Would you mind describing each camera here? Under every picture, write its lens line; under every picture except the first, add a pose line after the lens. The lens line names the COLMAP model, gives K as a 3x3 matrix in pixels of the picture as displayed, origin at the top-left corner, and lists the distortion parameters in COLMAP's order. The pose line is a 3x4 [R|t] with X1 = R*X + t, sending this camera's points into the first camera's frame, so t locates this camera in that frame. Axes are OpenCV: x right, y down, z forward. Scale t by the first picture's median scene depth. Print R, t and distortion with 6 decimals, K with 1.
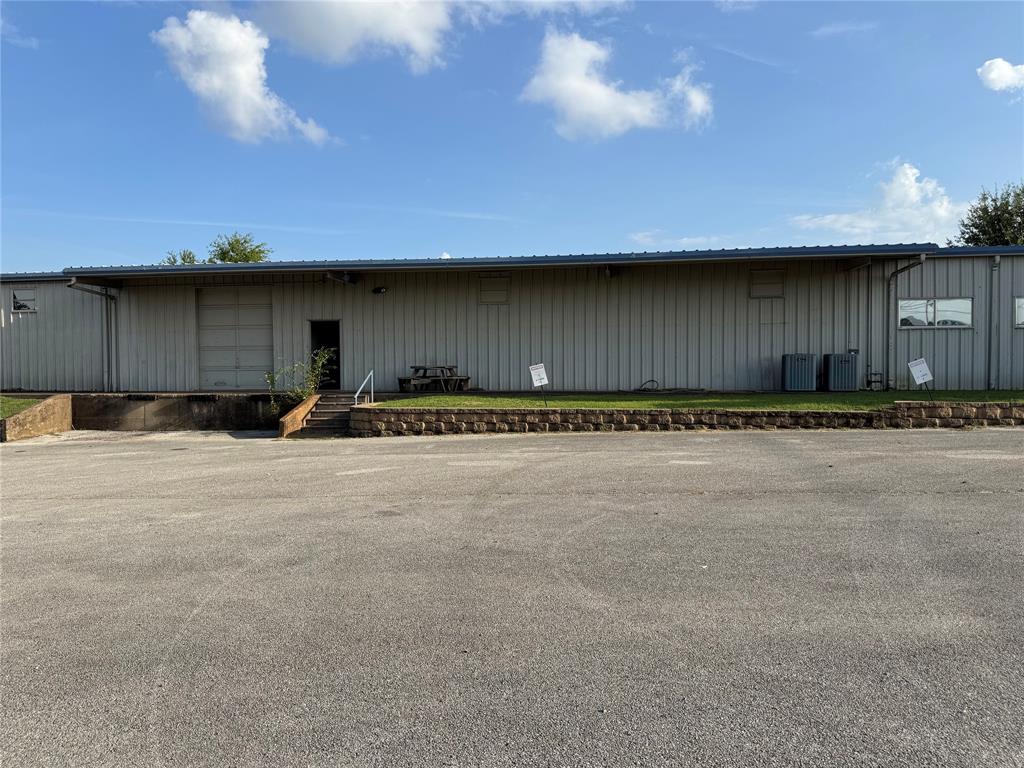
lens RADIAL K [[725.3, 0, 512.0], [0, 725.3, 384.0], [0, 0, 1]] dist [0.091115, -0.148640]
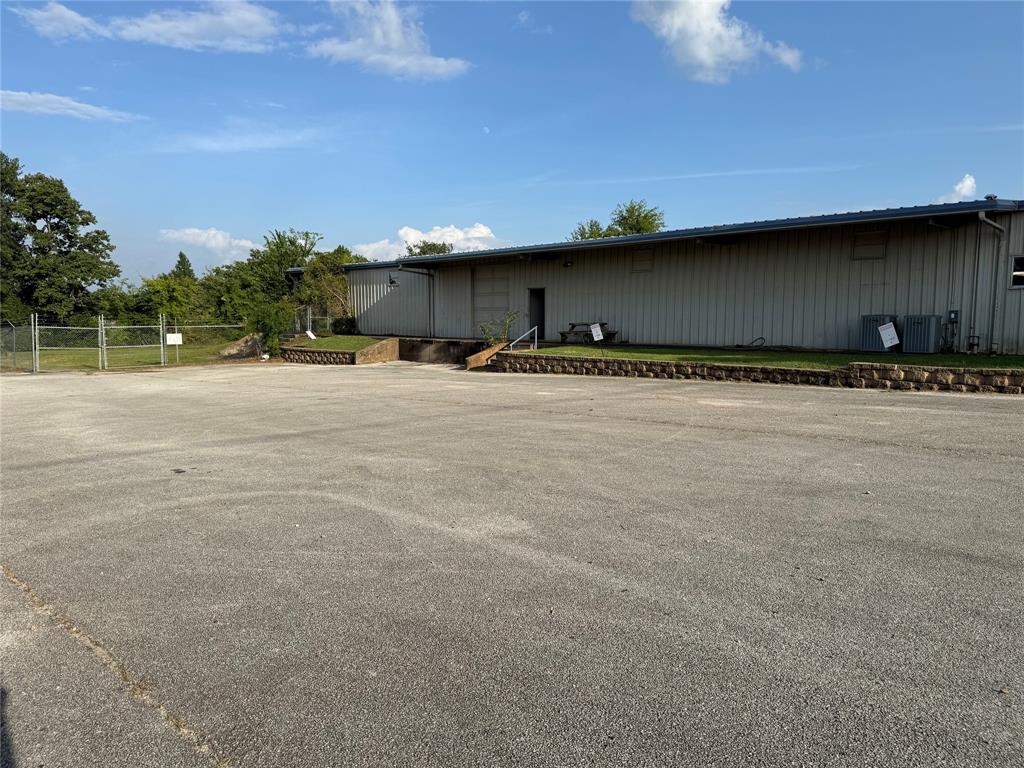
lens RADIAL K [[725.3, 0, 512.0], [0, 725.3, 384.0], [0, 0, 1]] dist [0.091115, -0.148640]
pose [[0.794301, 0.061869, -0.604366, 0.729346], [-0.018982, 0.996843, 0.077100, -0.017583], [0.607228, -0.049768, 0.792968, -0.148796]]
